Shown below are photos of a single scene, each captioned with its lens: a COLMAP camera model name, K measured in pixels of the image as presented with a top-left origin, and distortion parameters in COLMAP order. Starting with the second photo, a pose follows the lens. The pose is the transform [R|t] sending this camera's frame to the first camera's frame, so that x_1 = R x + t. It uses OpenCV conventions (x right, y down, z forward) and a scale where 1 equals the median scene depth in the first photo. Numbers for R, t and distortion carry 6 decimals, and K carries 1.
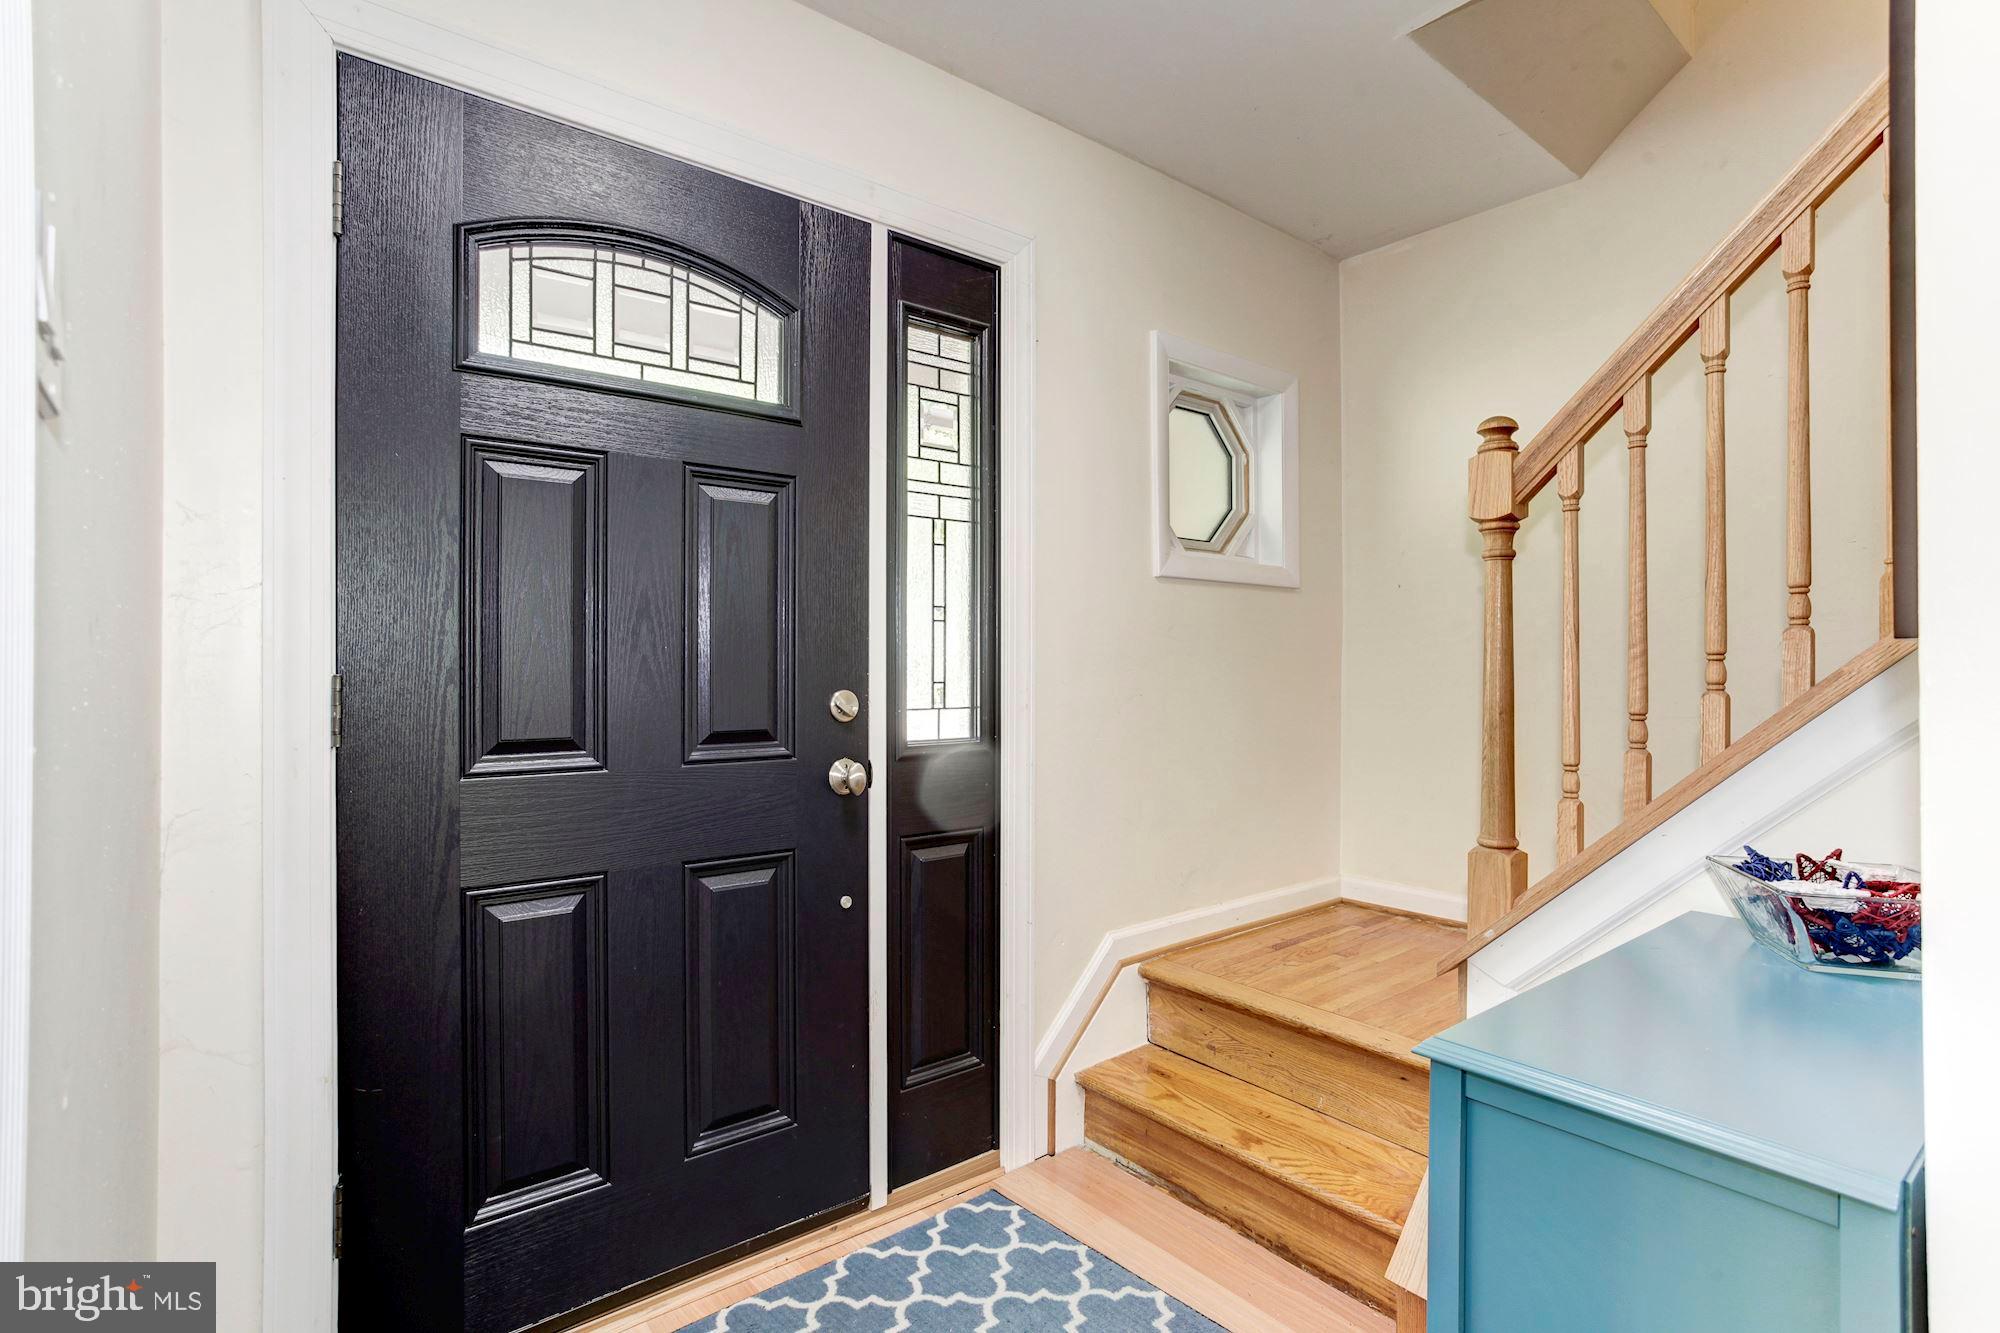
lens RADIAL K [[996.2, 0, 997.3], [0, 996.2, 662.1], [0, 0, 1]] dist [-0.021372, 0.009755]
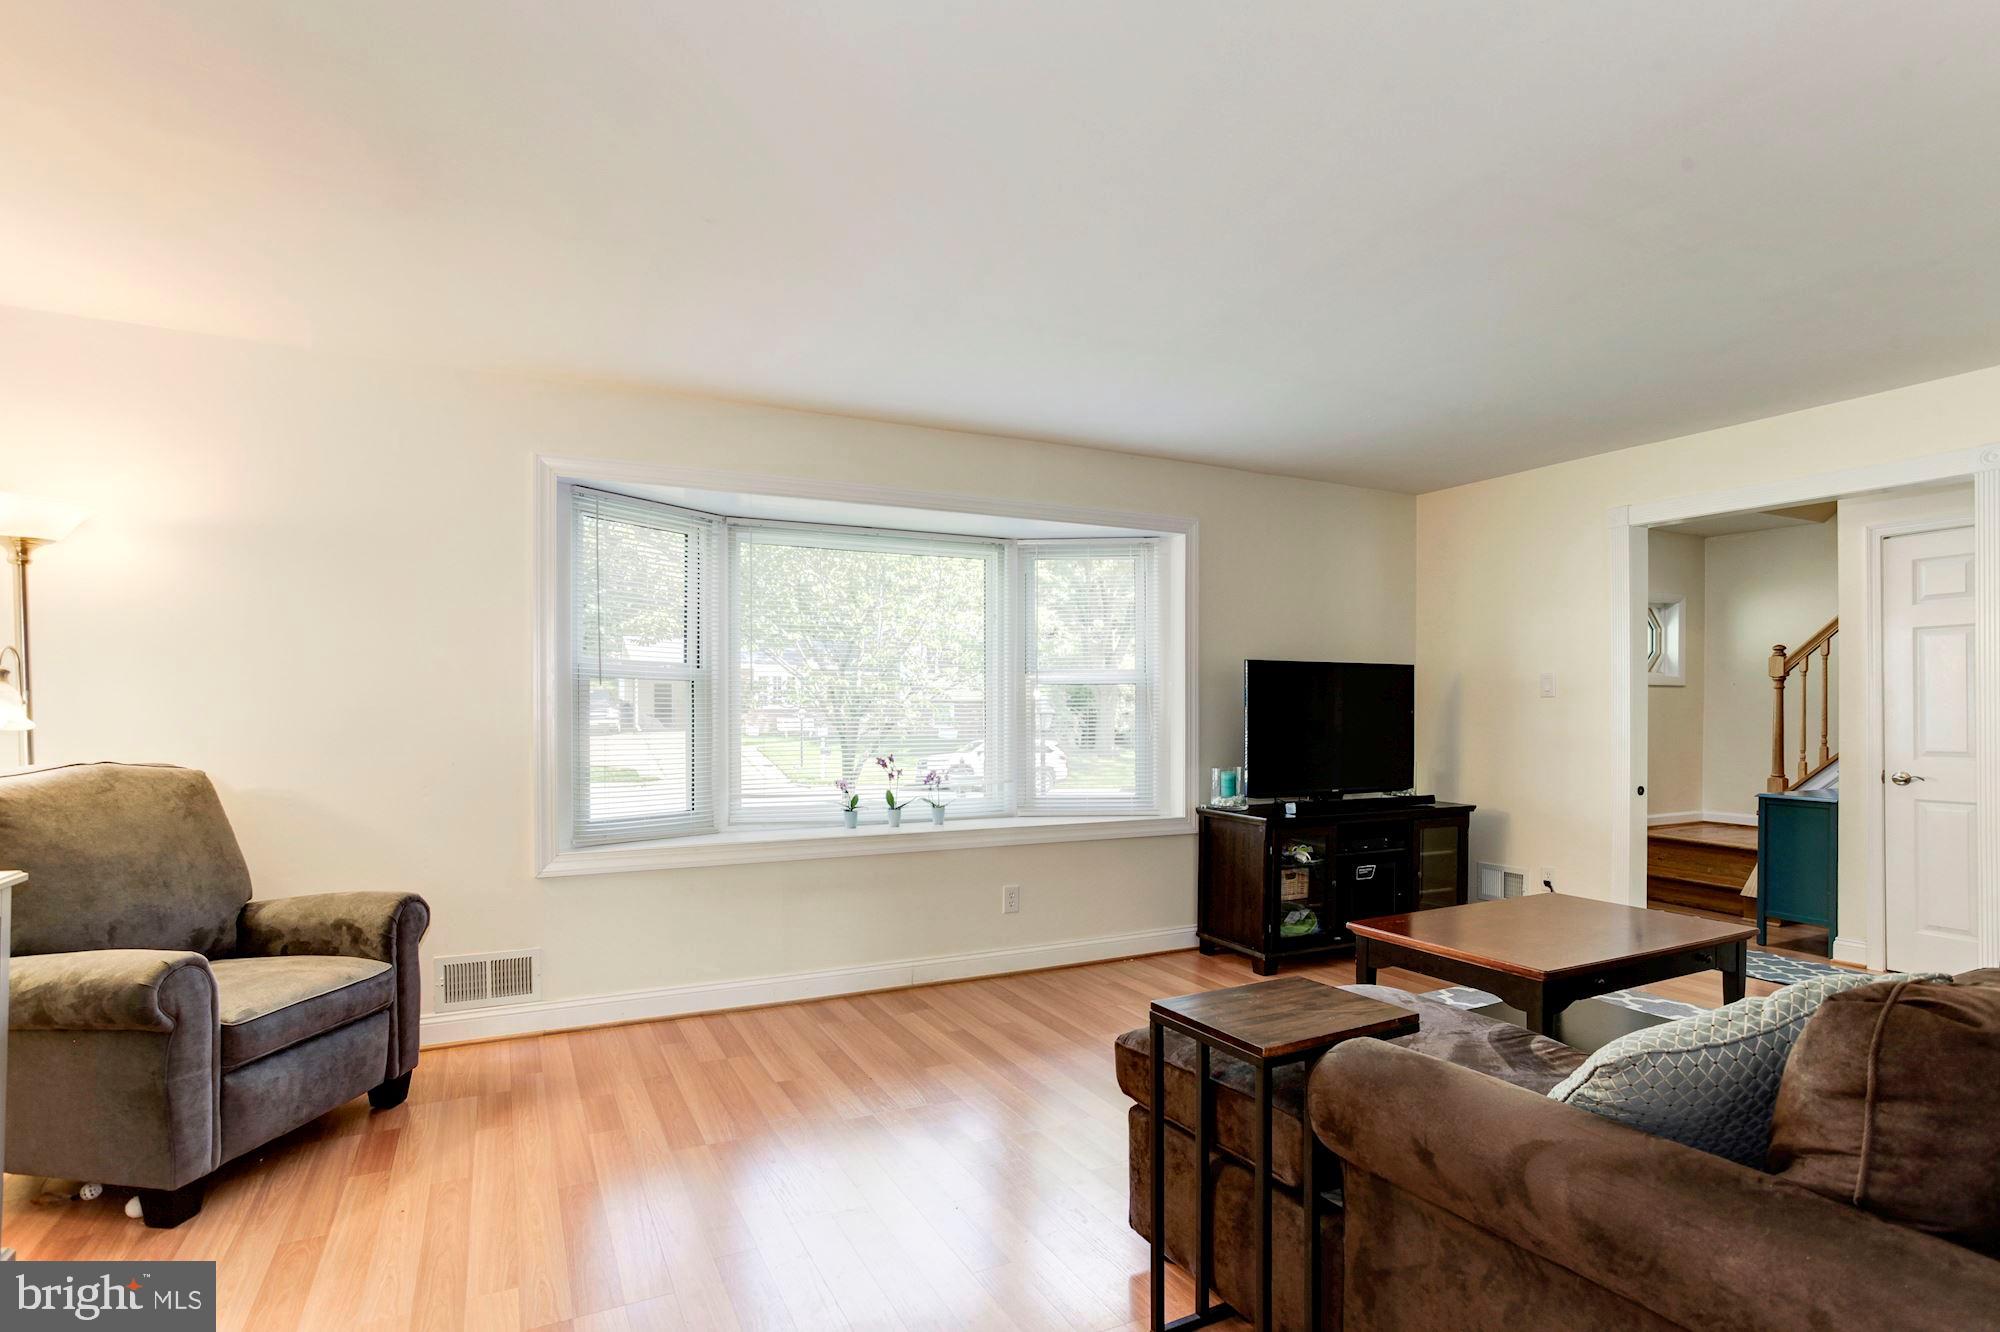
lens RADIAL K [[996.2, 0, 1010.7], [0, 996.2, 699.5], [0, 0, 1]] dist [-0.021372, 0.009755]
pose [[0.979122, 0.013591, -0.202817, -1.359609], [-0.015920, 0.999825, -0.009859, 0.009072], [0.202648, 0.012882, 0.979167, -2.790763]]
